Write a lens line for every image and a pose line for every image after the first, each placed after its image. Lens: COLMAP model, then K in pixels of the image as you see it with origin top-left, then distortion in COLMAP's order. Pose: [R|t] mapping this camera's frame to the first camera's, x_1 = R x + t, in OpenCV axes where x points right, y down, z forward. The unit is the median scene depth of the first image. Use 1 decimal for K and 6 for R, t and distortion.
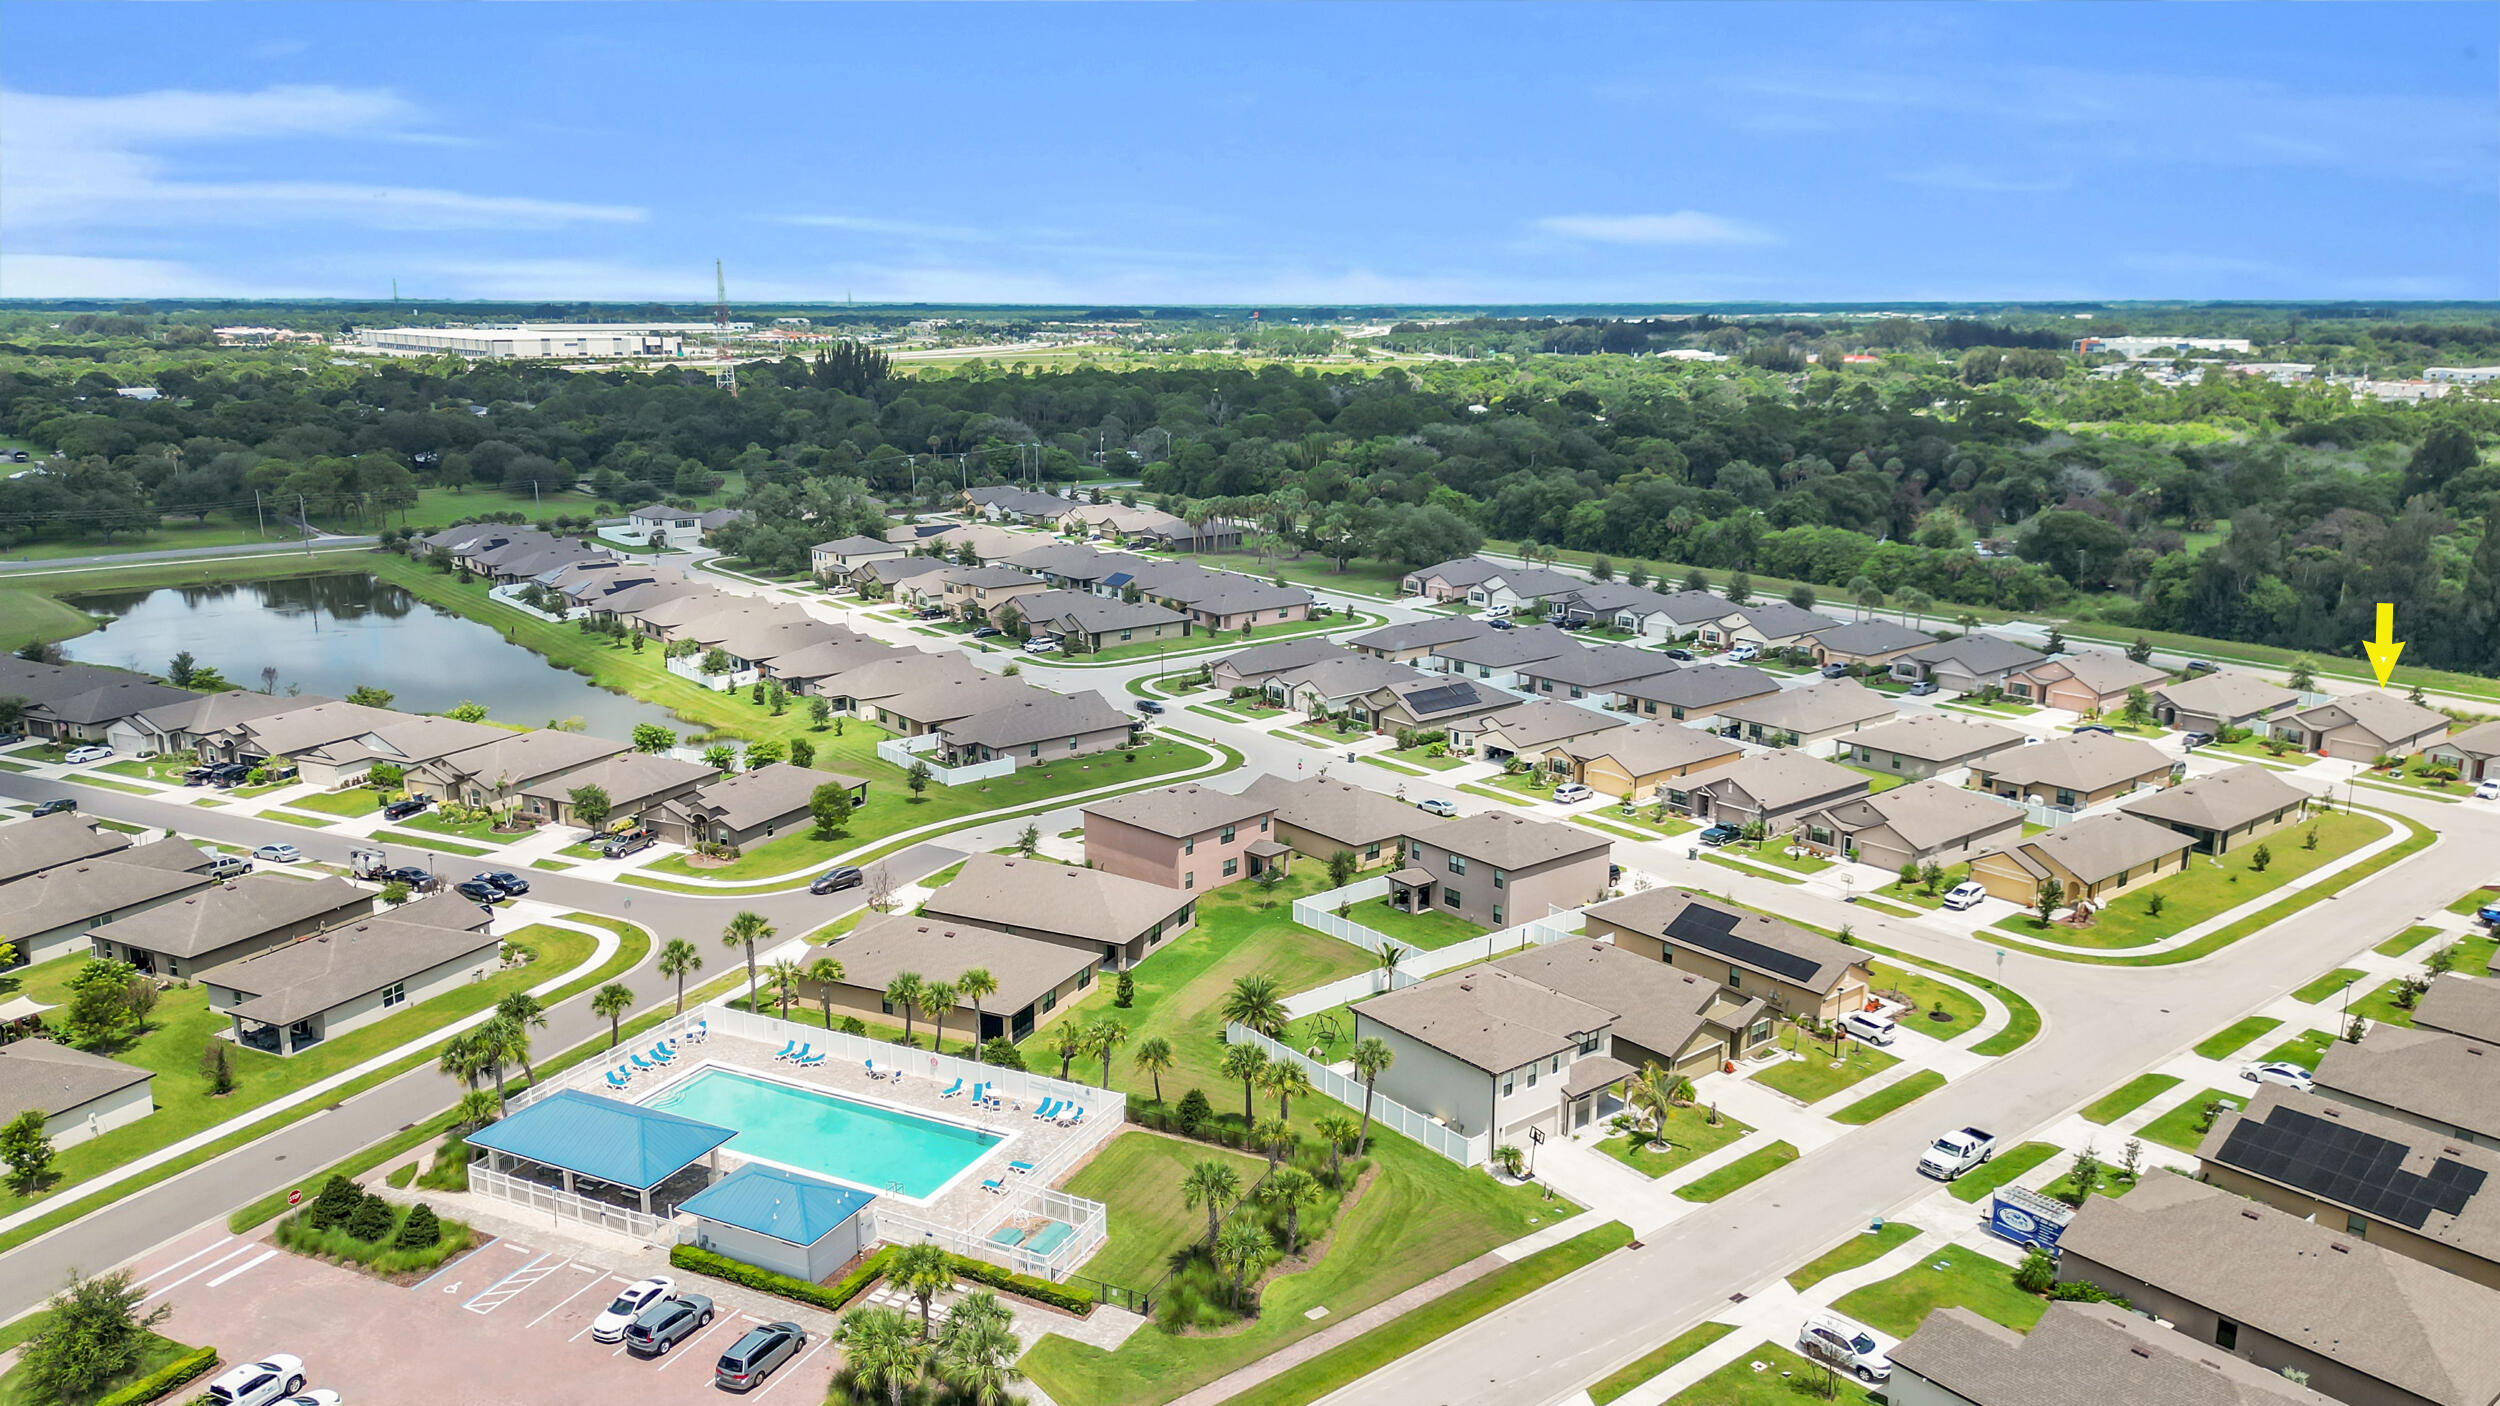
lens RADIAL K [[1766.8, 0, 1237.2], [0, 1766.8, 690.9], [0, 0, 1]] dist [0.087947, -0.099780]
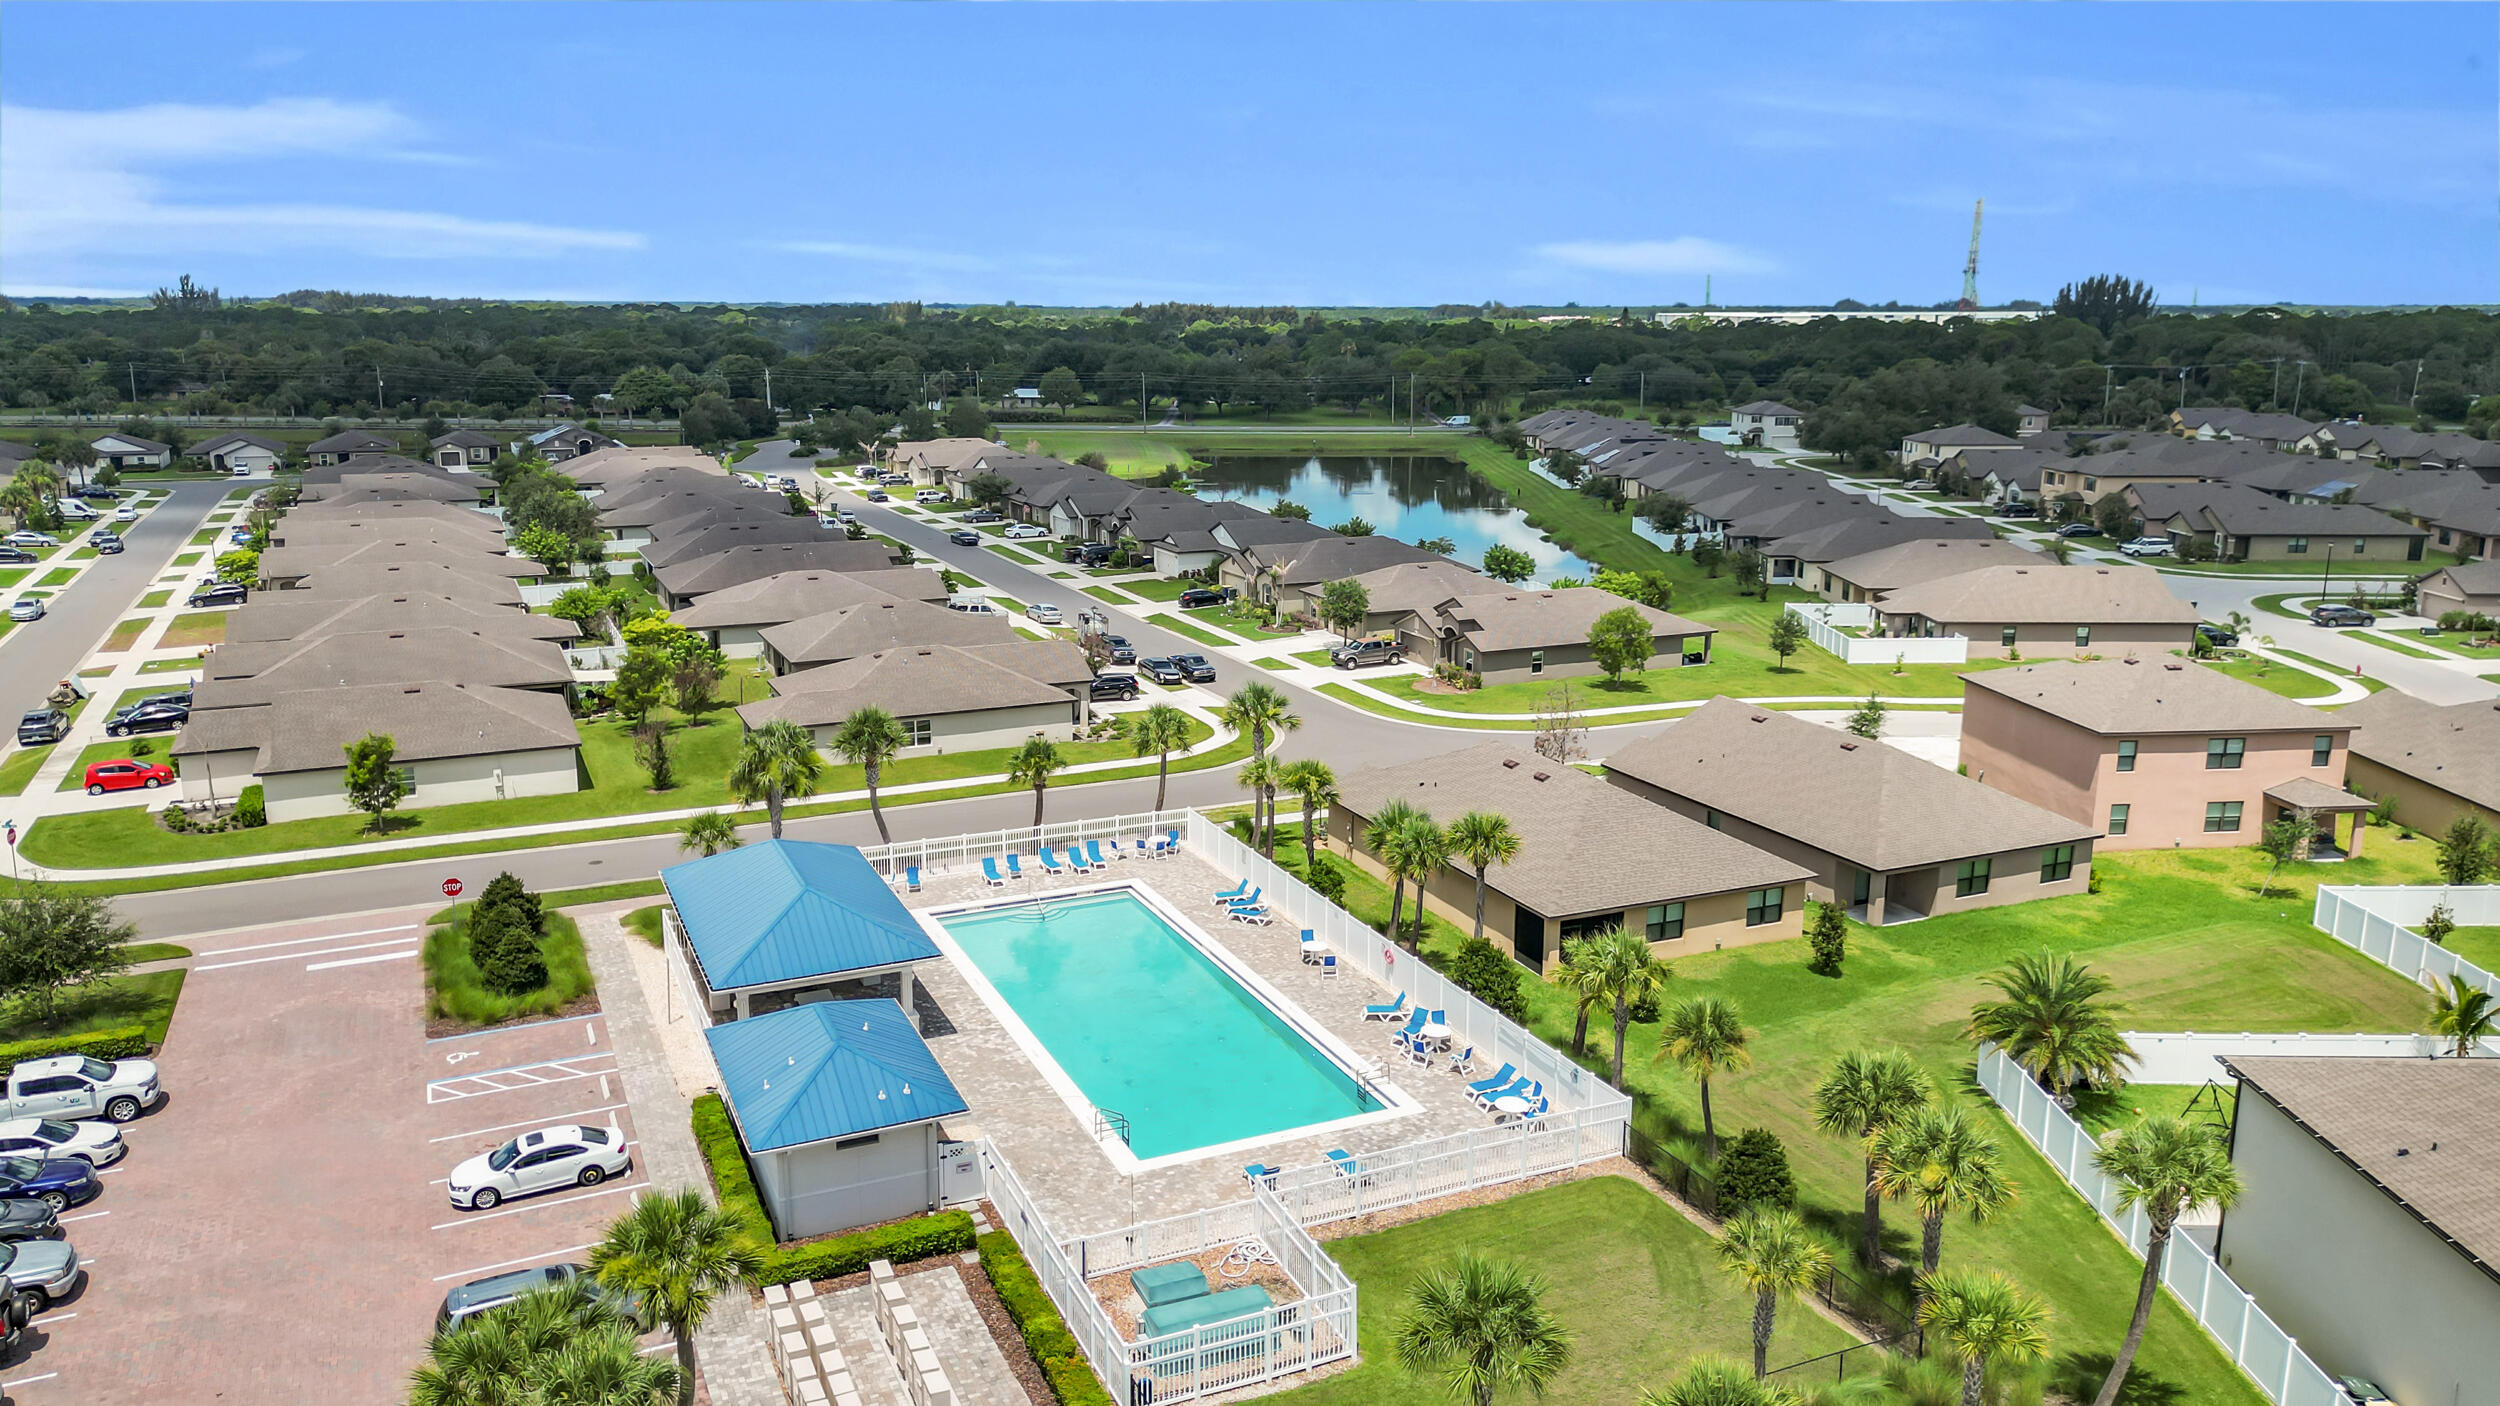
lens RADIAL K [[1766.8, 0, 1237.2], [0, 1766.8, 690.9], [0, 0, 1]] dist [0.087947, -0.099780]
pose [[0.769946, 0.135891, -0.623471, 0.099762], [-0.138309, 0.989374, 0.044840, 0.079821], [0.622939, 0.051707, 0.780560, 0.395827]]
